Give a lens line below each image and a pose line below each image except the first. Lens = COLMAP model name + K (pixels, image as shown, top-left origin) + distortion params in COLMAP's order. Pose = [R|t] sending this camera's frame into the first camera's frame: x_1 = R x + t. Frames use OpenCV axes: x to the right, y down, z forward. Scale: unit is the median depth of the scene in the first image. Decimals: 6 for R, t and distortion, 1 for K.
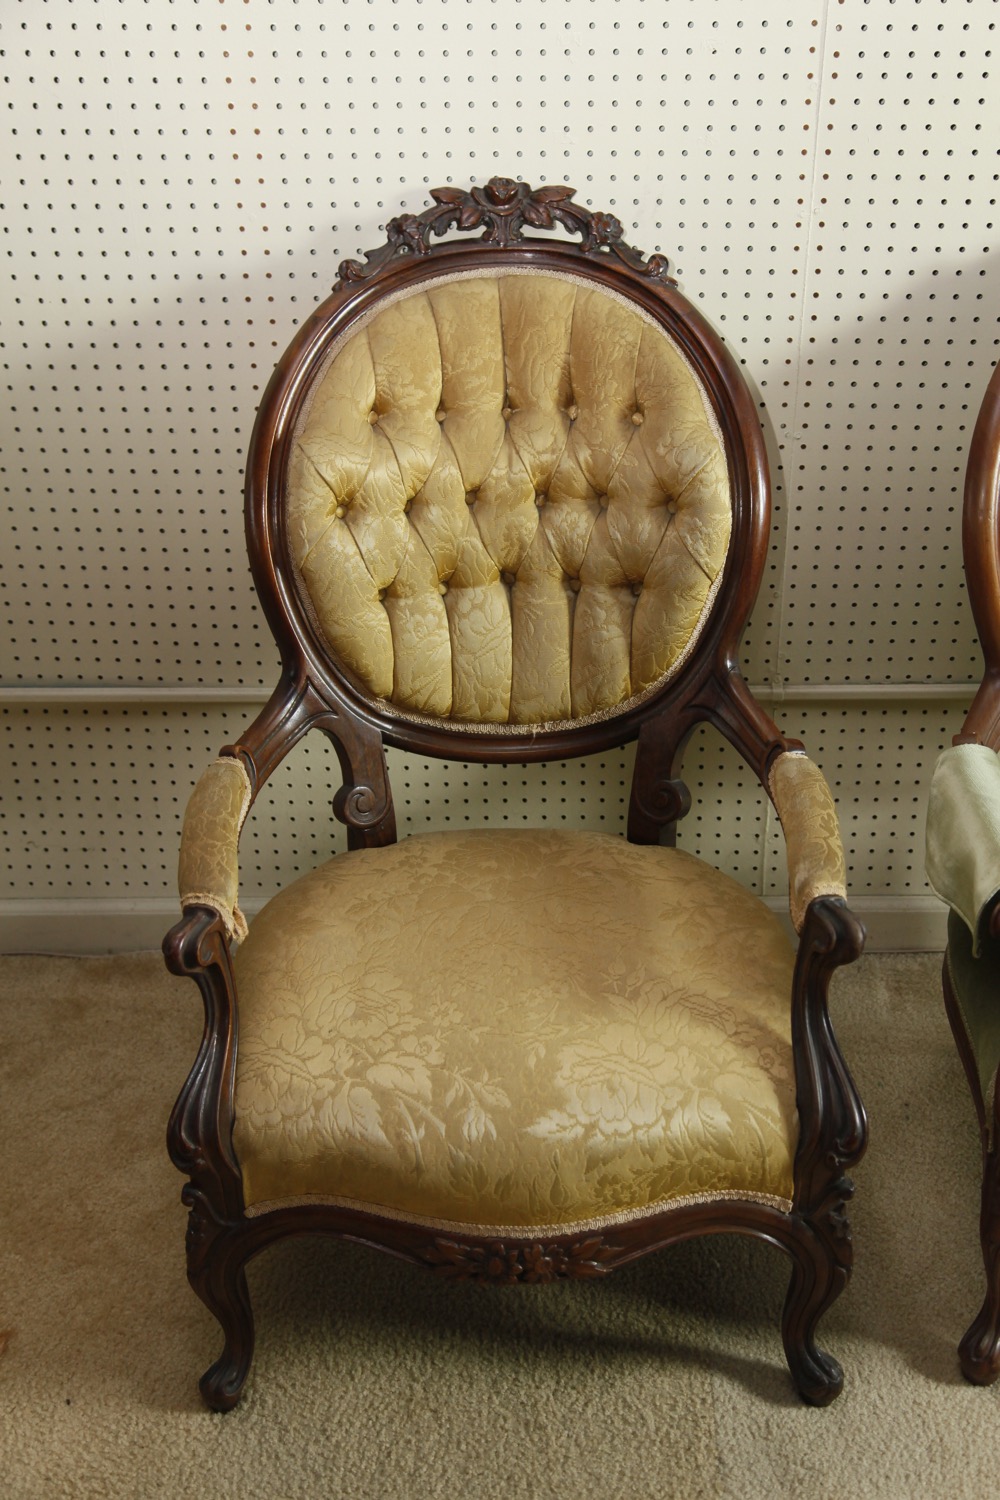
lens RADIAL K [[1831.1, 0, 505.5], [0, 1831.1, 752.3], [0, 0, 1]] dist [0.070051, 0.000000]
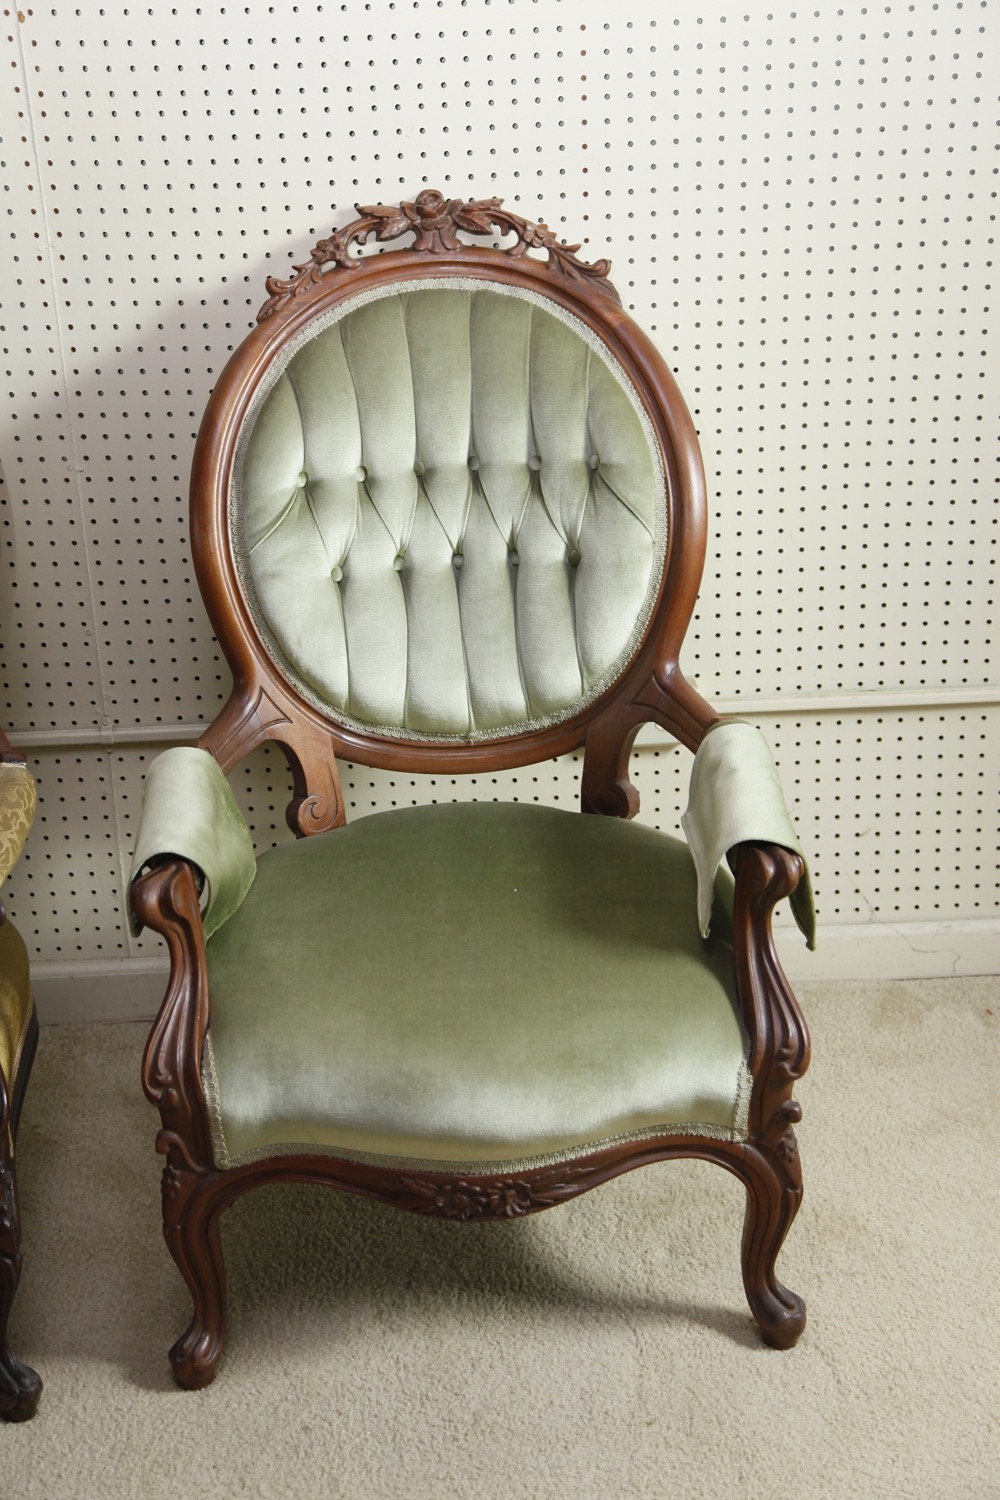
lens RADIAL K [[2366.3, 0, 501.7], [0, 2366.3, 743.9], [0, 0, 1]] dist [0.207030, 0.000000]
pose [[0.999019, -0.039560, 0.019902, 0.384511], [0.041594, 0.992487, -0.115062, 0.145810], [-0.015201, 0.115777, 0.993159, -0.295114]]
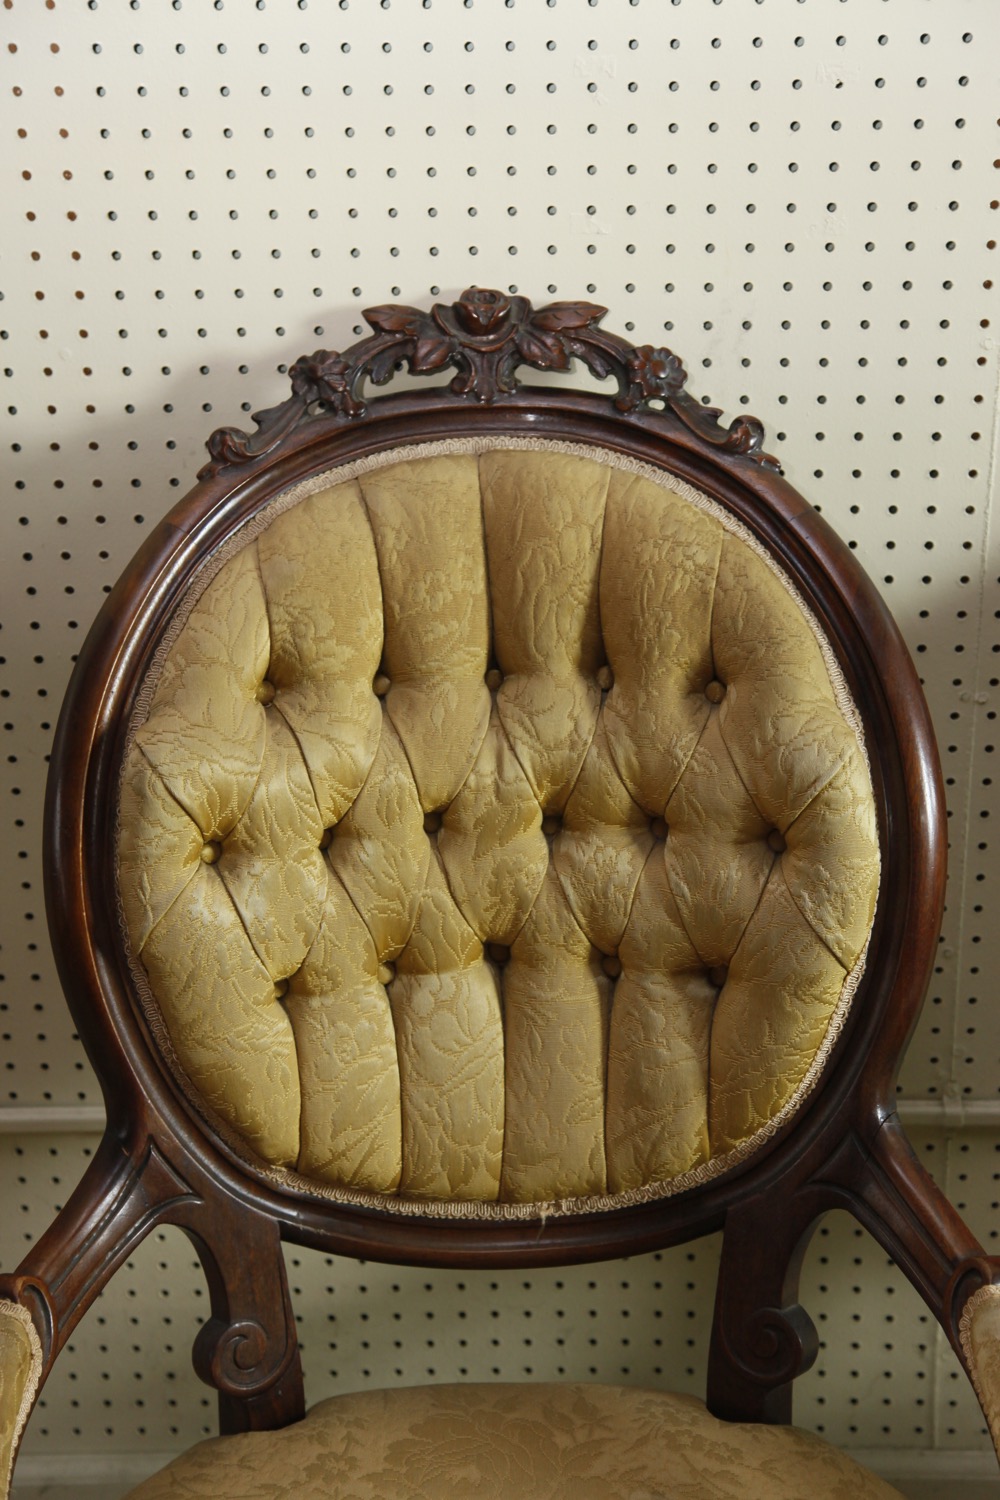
lens RADIAL K [[2602.7, 0, 497.9], [0, 2602.7, 743.1], [0, 0, 1]] dist [0.223142, 0.000000]
pose [[0.999989, -0.004531, 0.000939, 0.001291], [0.004592, 0.996700, -0.081046, -0.096633], [-0.000569, 0.081049, 0.996710, 0.165466]]
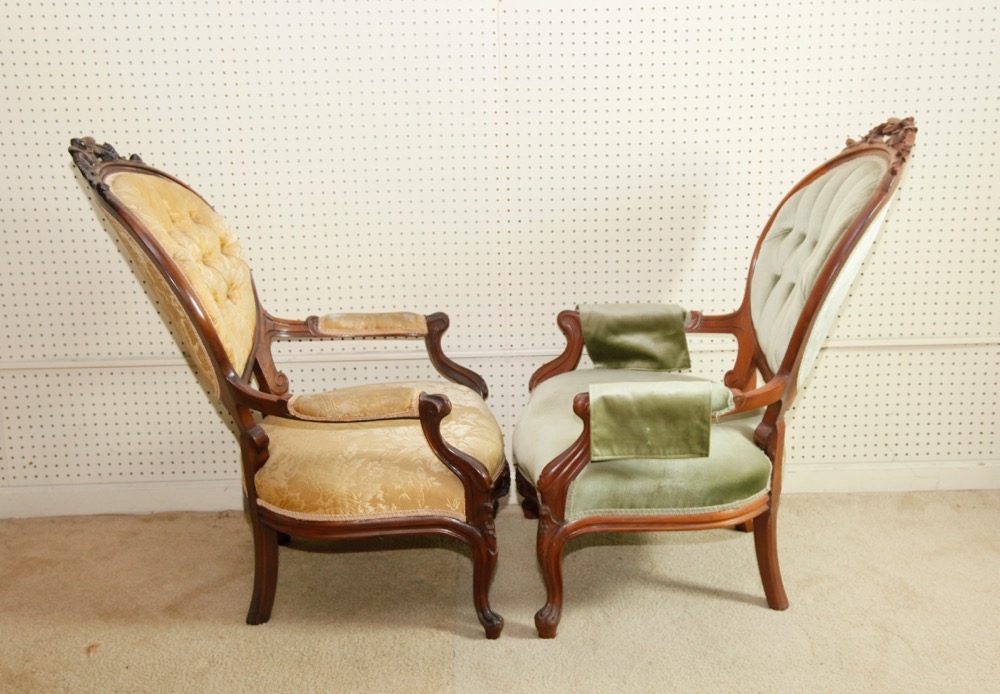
lens RADIAL K [[1501.8, 0, 496.5], [0, 1501.8, 345.6], [0, 0, 1]] dist [0.117776, 0.000000]
pose [[0.999700, -0.019824, 0.014388, 0.132747], [0.022566, 0.973825, -0.226174, 0.366381], [-0.009528, 0.226431, 0.973981, -0.618508]]
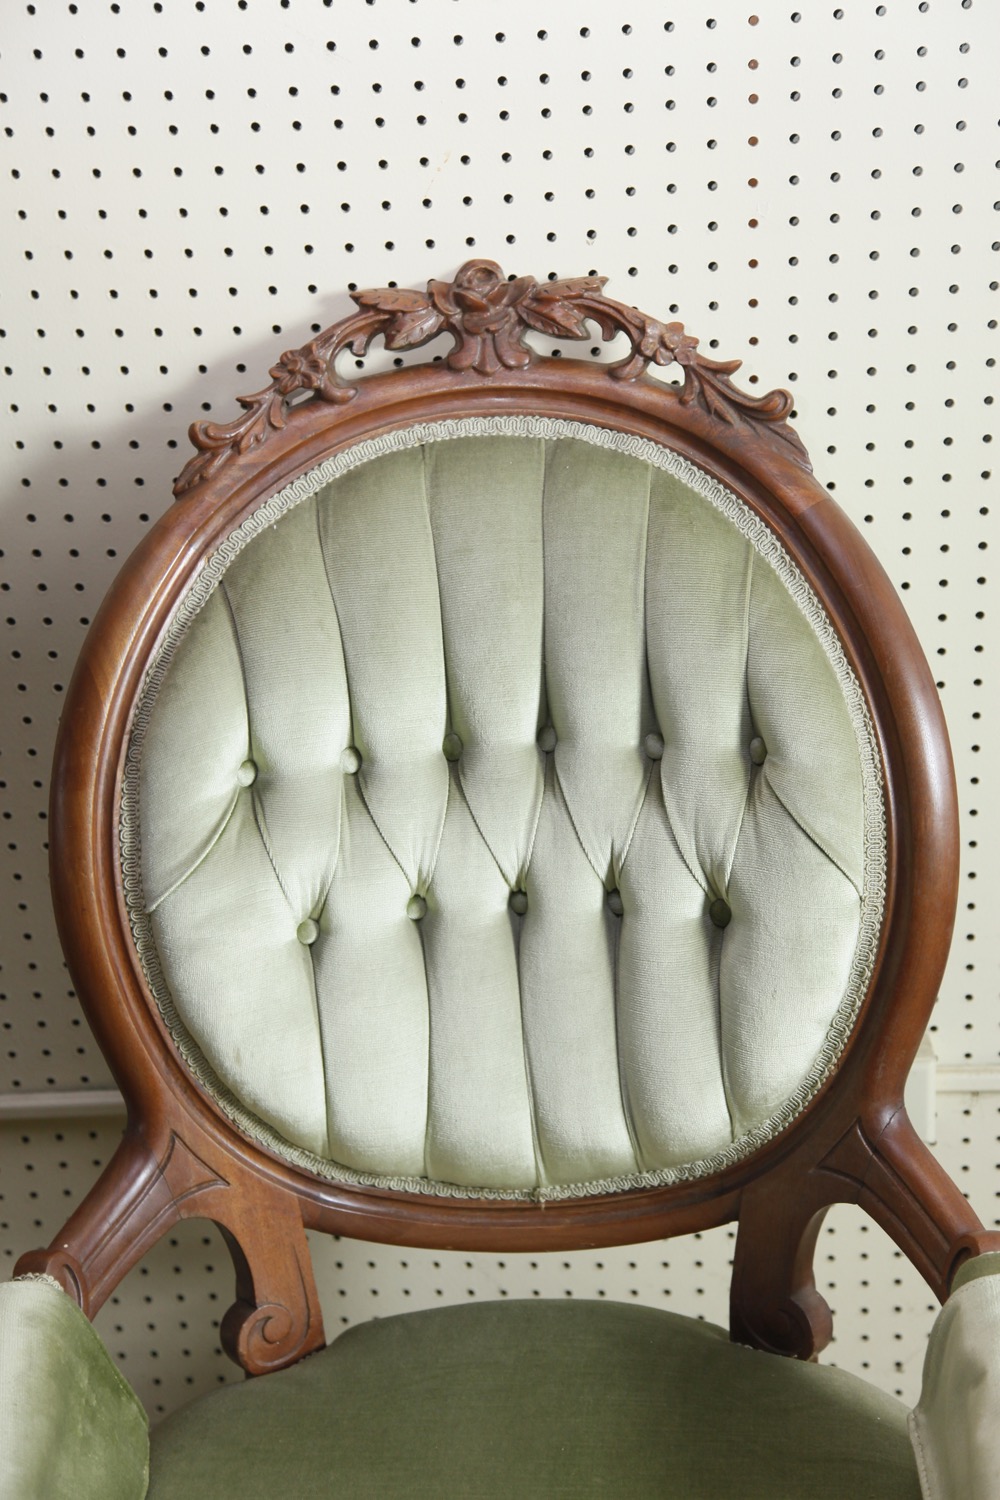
lens RADIAL K [[2602.7, 0, 499.0], [0, 2602.7, 755.3], [0, 0, 1]] dist [0.223142, 0.000000]
pose [[0.998218, -0.025190, -0.054086, 0.431136], [0.021994, 0.998021, -0.058908, -0.108742], [0.055463, 0.057613, 0.996797, 0.168412]]
